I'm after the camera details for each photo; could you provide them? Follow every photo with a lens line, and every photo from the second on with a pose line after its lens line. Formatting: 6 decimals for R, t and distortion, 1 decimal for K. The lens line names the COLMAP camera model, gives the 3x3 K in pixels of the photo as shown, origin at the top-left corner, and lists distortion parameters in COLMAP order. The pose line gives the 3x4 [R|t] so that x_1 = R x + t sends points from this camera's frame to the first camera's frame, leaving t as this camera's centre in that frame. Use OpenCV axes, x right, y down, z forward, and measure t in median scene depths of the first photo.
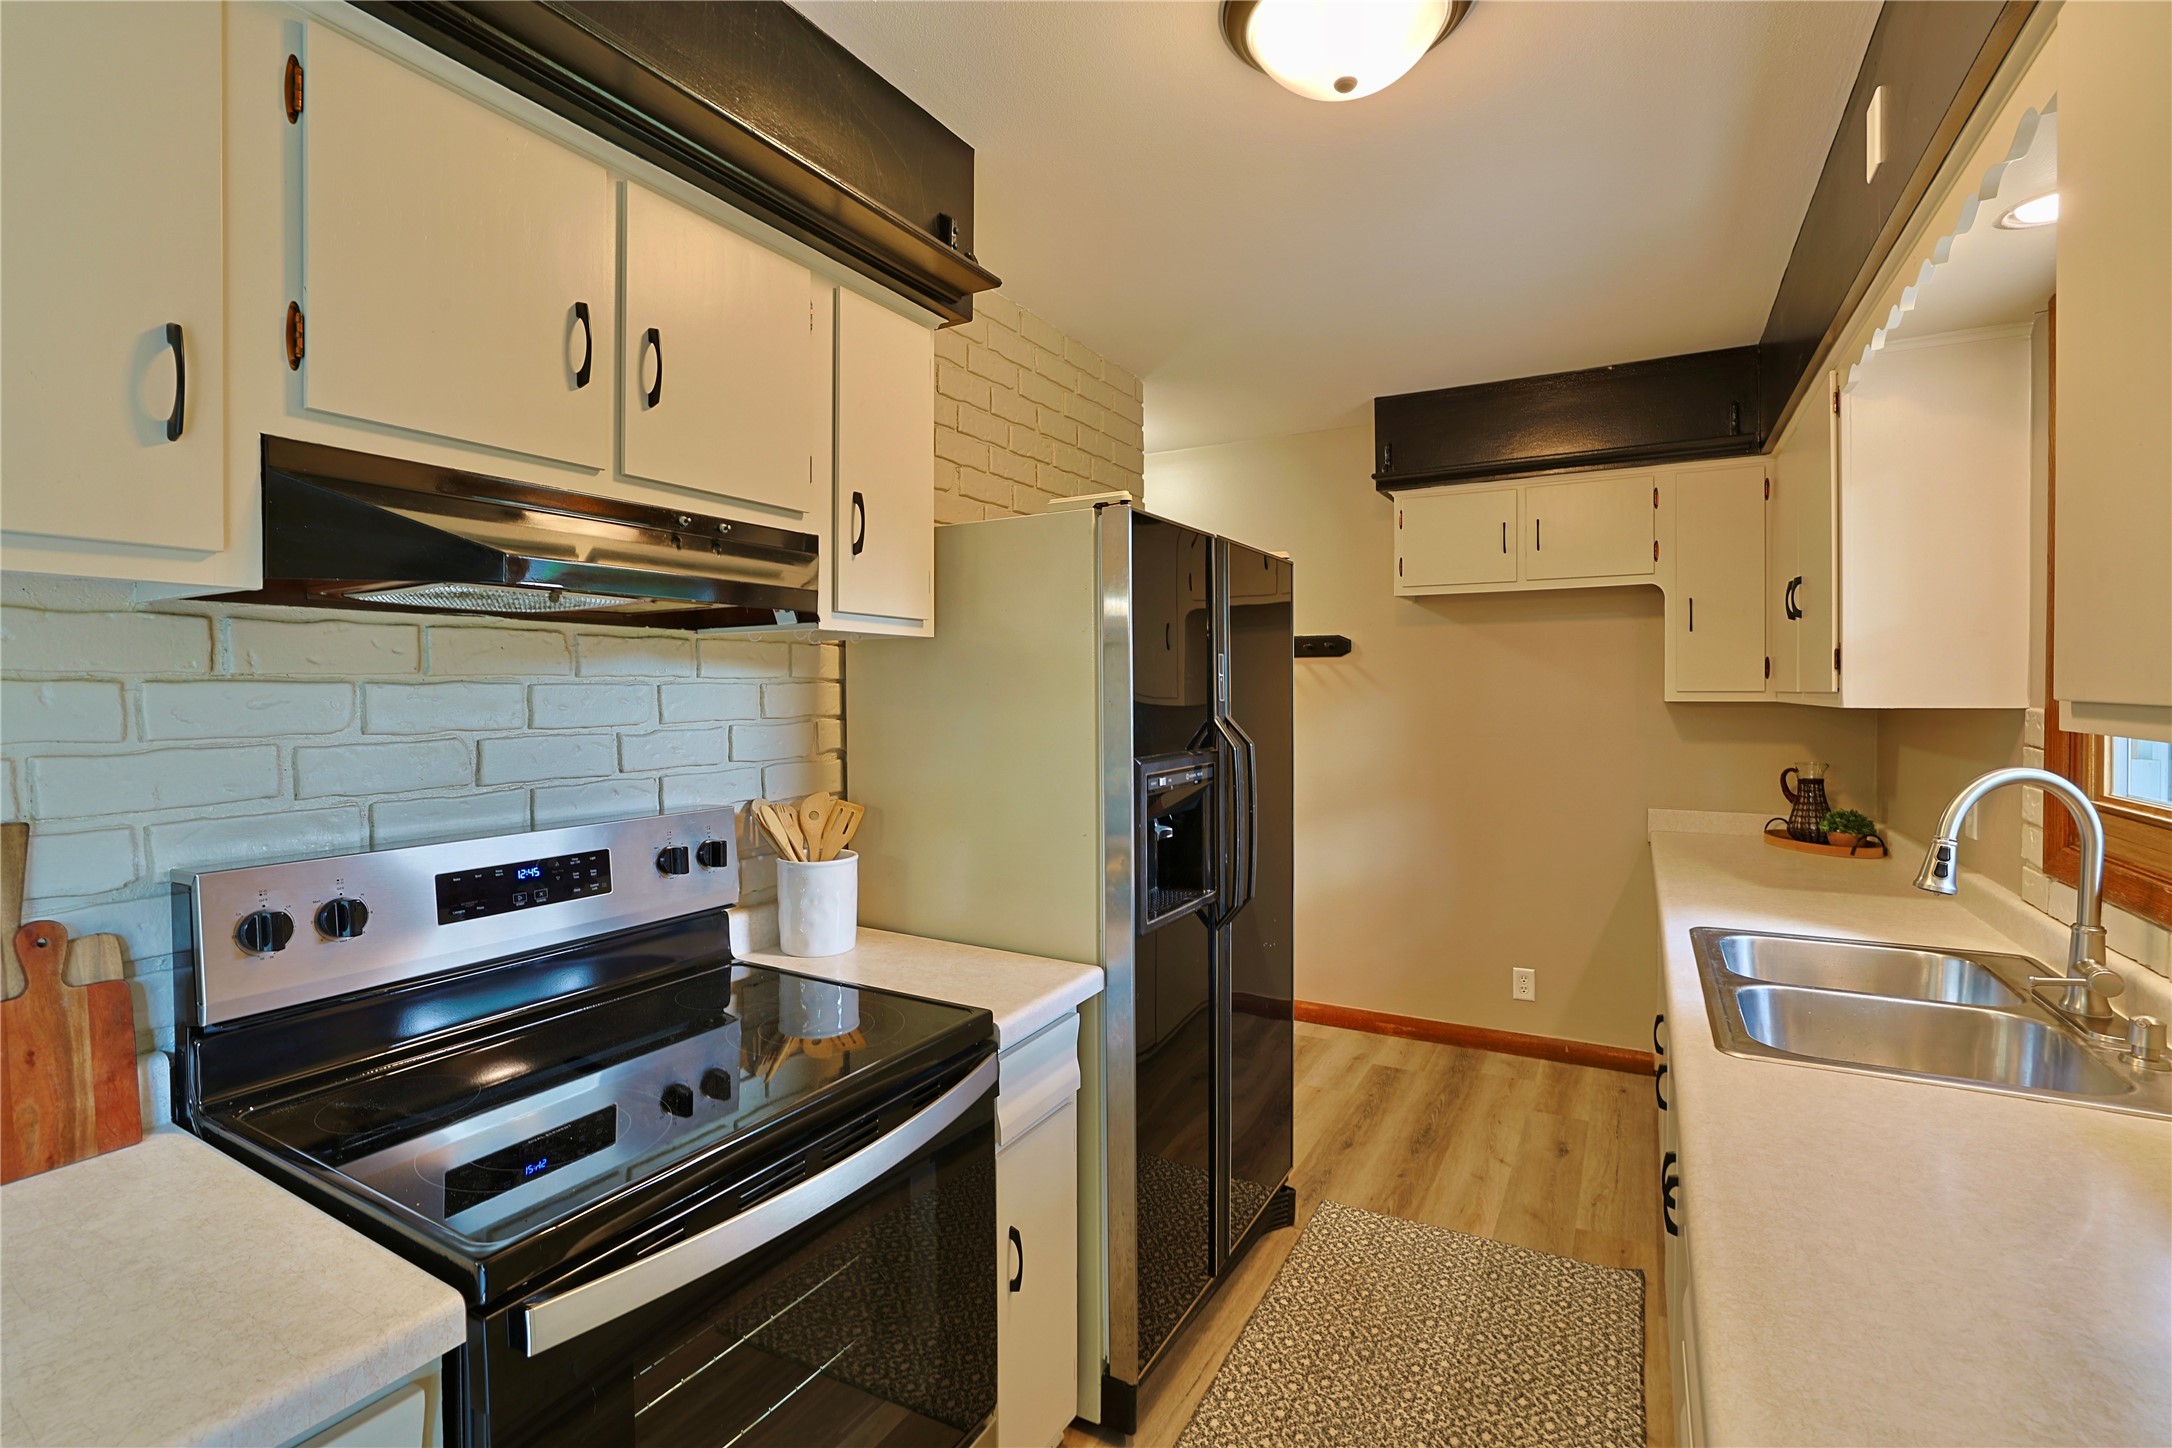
lens RADIAL K [[976.5, 0, 1089.4], [0, 976.5, 711.9], [0, 0, 1]] dist [-0.032289, 0.000206]
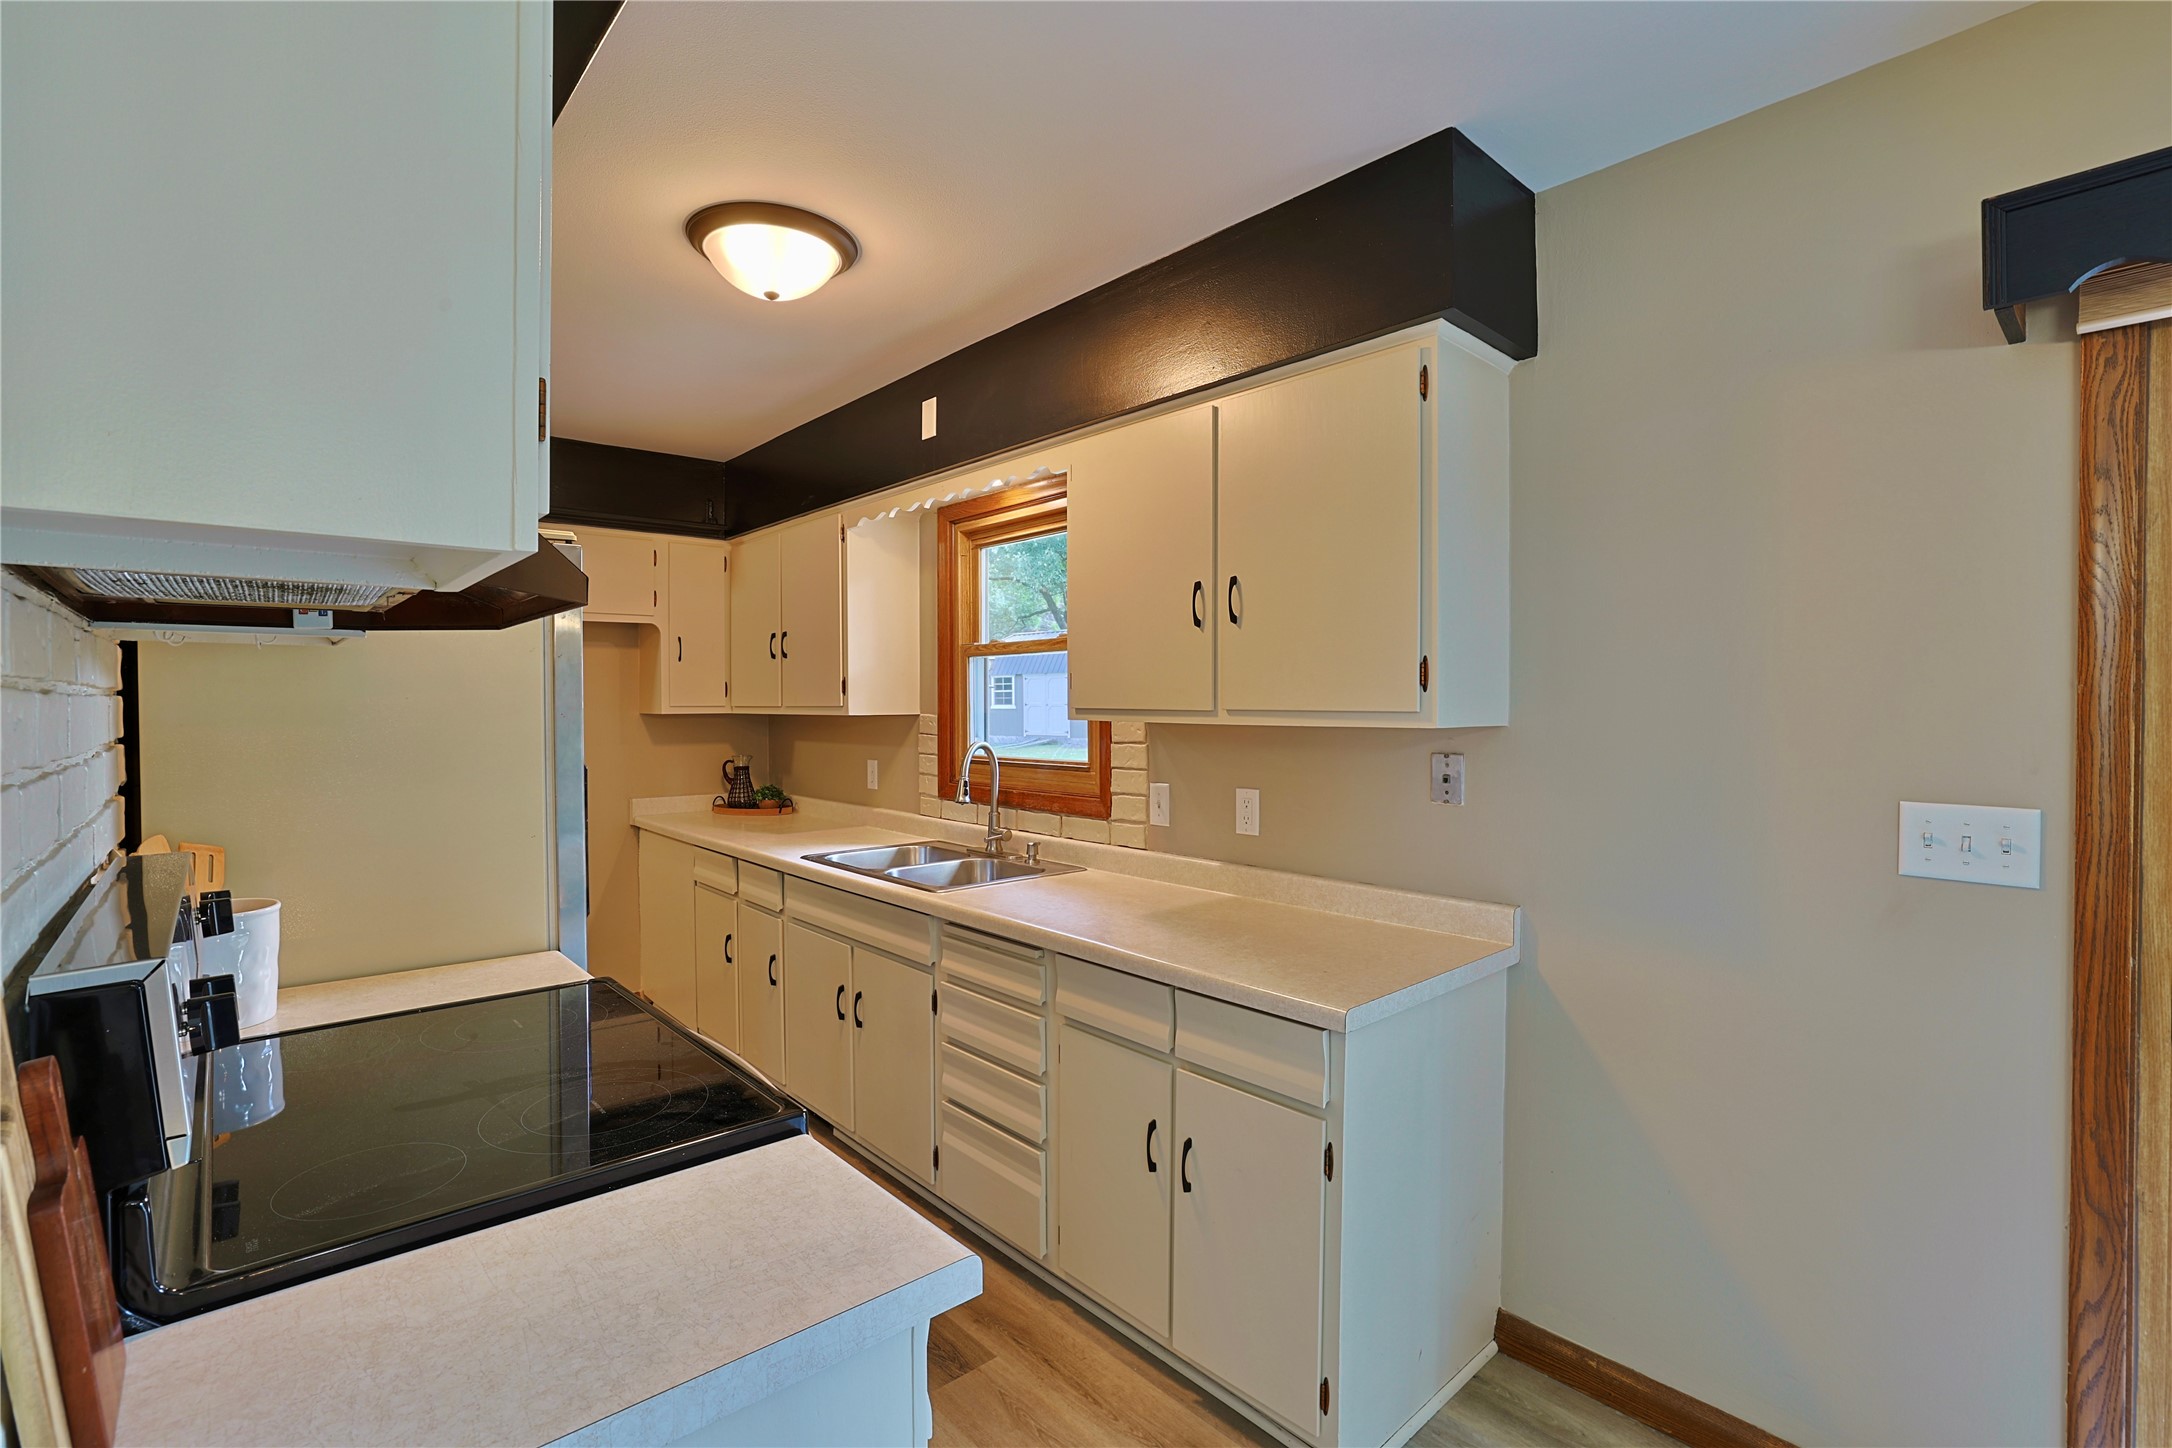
lens RADIAL K [[976.5, 0, 1086.9], [0, 976.5, 719.2], [0, 0, 1]] dist [-0.032289, 0.000206]
pose [[0.320290, -0.013019, 0.947230, -0.483832], [0.021509, 0.999748, 0.006468, 0.000319], [-0.947075, 0.018302, 0.320490, 0.033311]]
